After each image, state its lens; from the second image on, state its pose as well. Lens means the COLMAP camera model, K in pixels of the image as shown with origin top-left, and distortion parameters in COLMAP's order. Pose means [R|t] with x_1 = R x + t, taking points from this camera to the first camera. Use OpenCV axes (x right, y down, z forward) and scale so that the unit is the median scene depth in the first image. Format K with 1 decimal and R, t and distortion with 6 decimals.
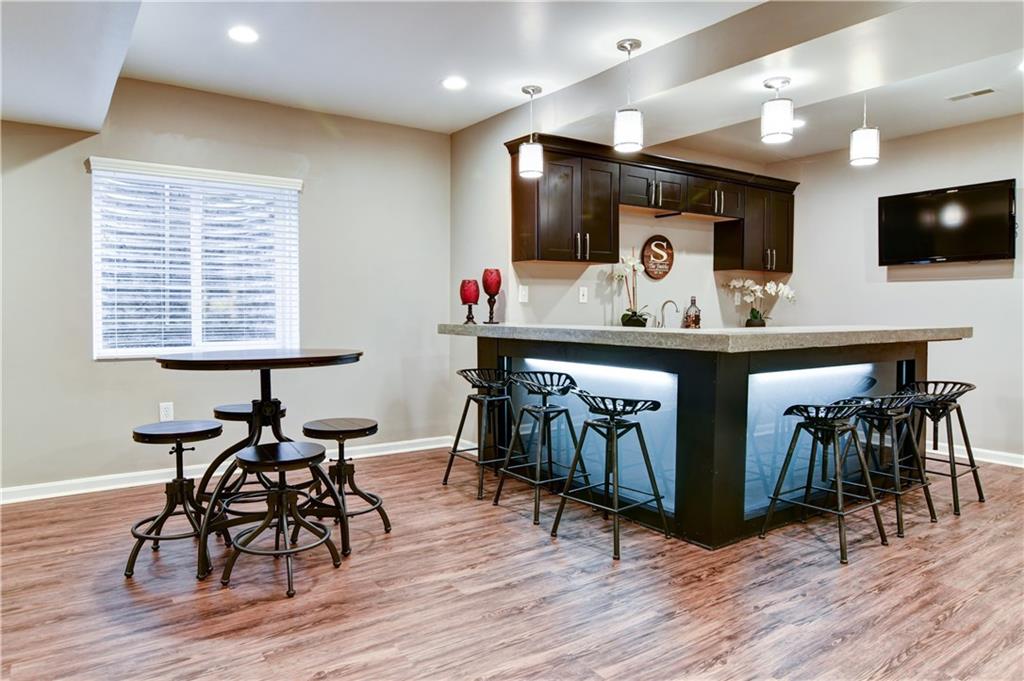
lens RADIAL K [[647.9, 0, 484.7], [0, 647.9, 322.2], [0, 0, 1]] dist [-0.017310, 0.004454]
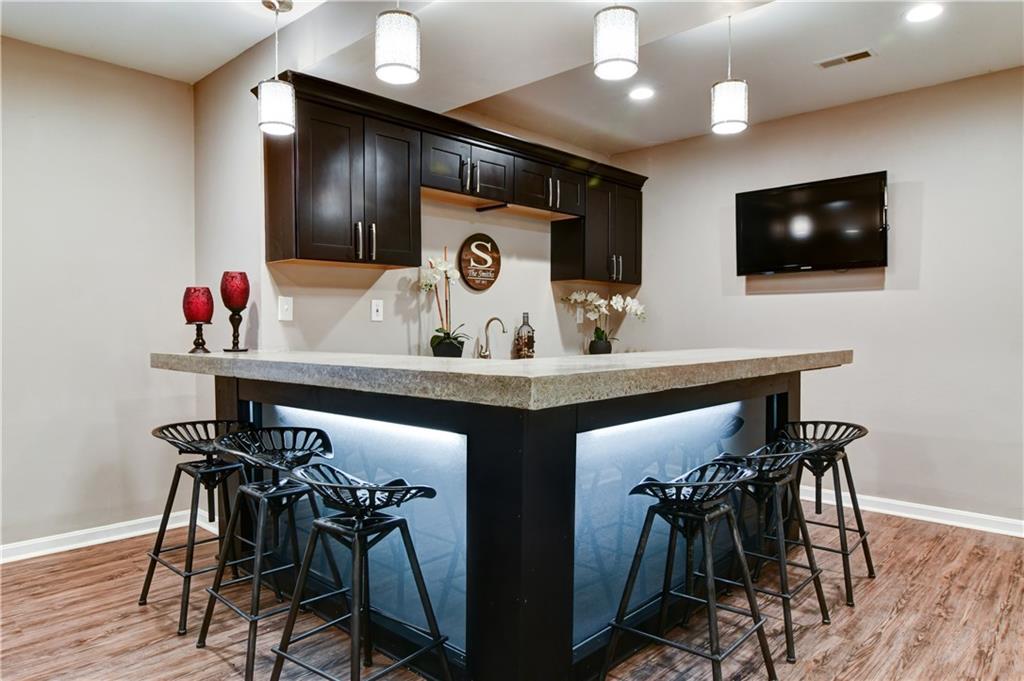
lens RADIAL K [[647.9, 0, 512.2], [0, 647.9, 336.5], [0, 0, 1]] dist [-0.017310, 0.004454]
pose [[0.970037, -0.008064, 0.242822, 0.155294], [0.010059, 0.999925, -0.006976, -0.007243], [-0.242748, 0.009210, 0.970046, 0.320304]]
